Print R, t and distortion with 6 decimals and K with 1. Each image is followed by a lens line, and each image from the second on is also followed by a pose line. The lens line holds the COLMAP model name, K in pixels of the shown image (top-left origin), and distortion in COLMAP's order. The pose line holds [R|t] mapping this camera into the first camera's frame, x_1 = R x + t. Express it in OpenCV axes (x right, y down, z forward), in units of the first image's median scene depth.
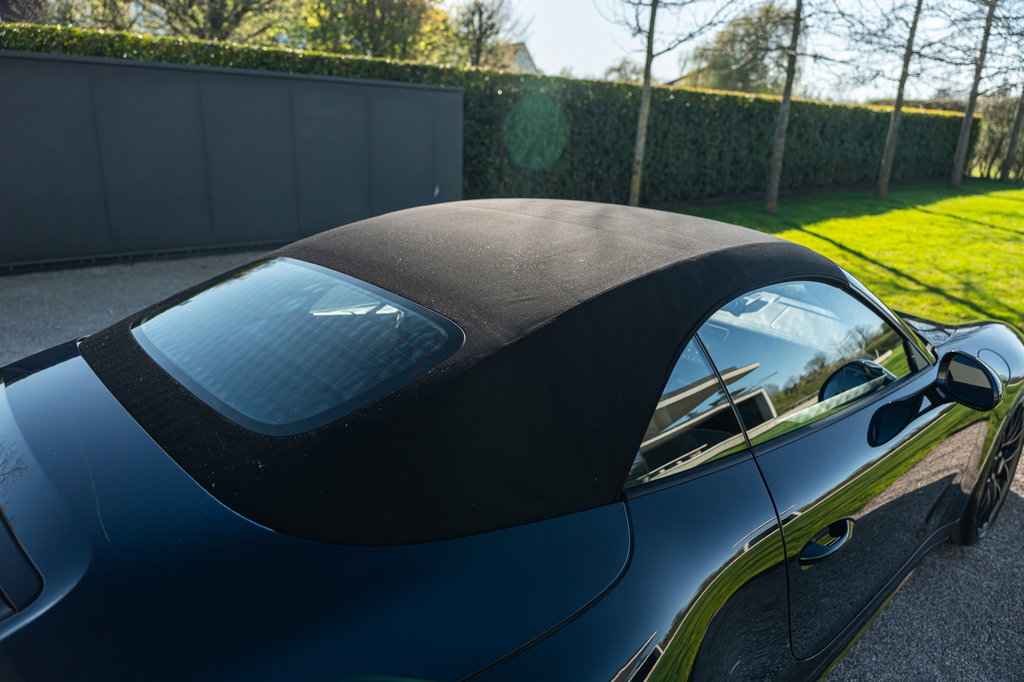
lens RADIAL K [[676.0, 0, 514.5], [0, 676.0, 345.4], [0, 0, 1]] dist [-0.001142, 0.005325]
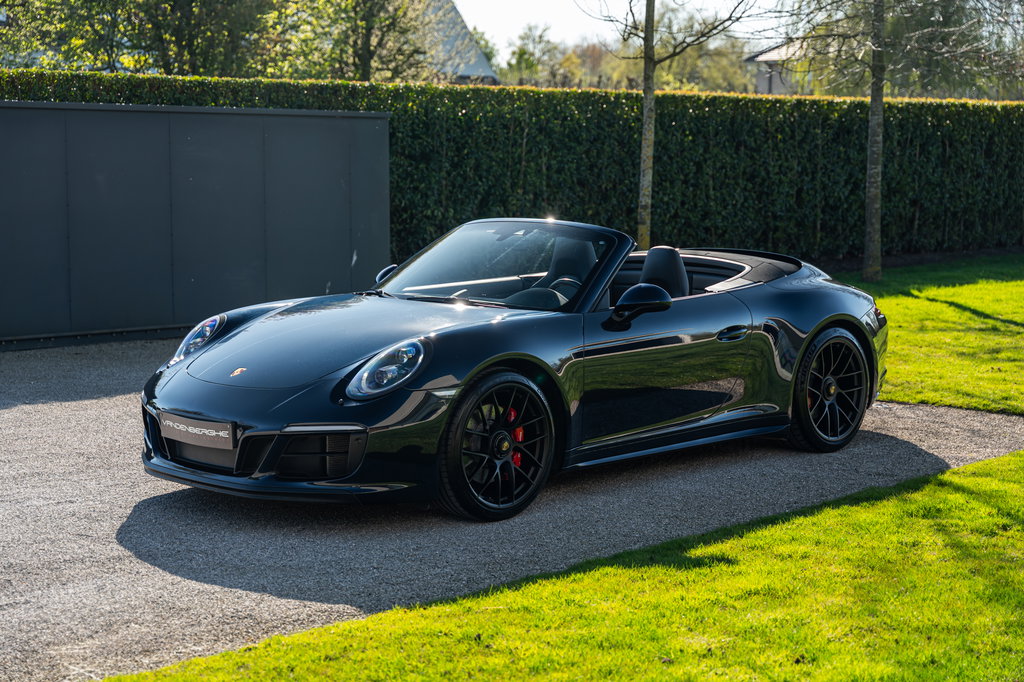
lens RADIAL K [[1839.8, 0, 511.6], [0, 1839.8, 340.6], [0, 0, 1]] dist [0.082718, 0.000000]
pose [[0.997933, -0.038331, 0.051589, -0.046823], [0.048384, 0.976404, -0.210461, 0.211331], [-0.042305, 0.212522, 0.976240, -0.673765]]
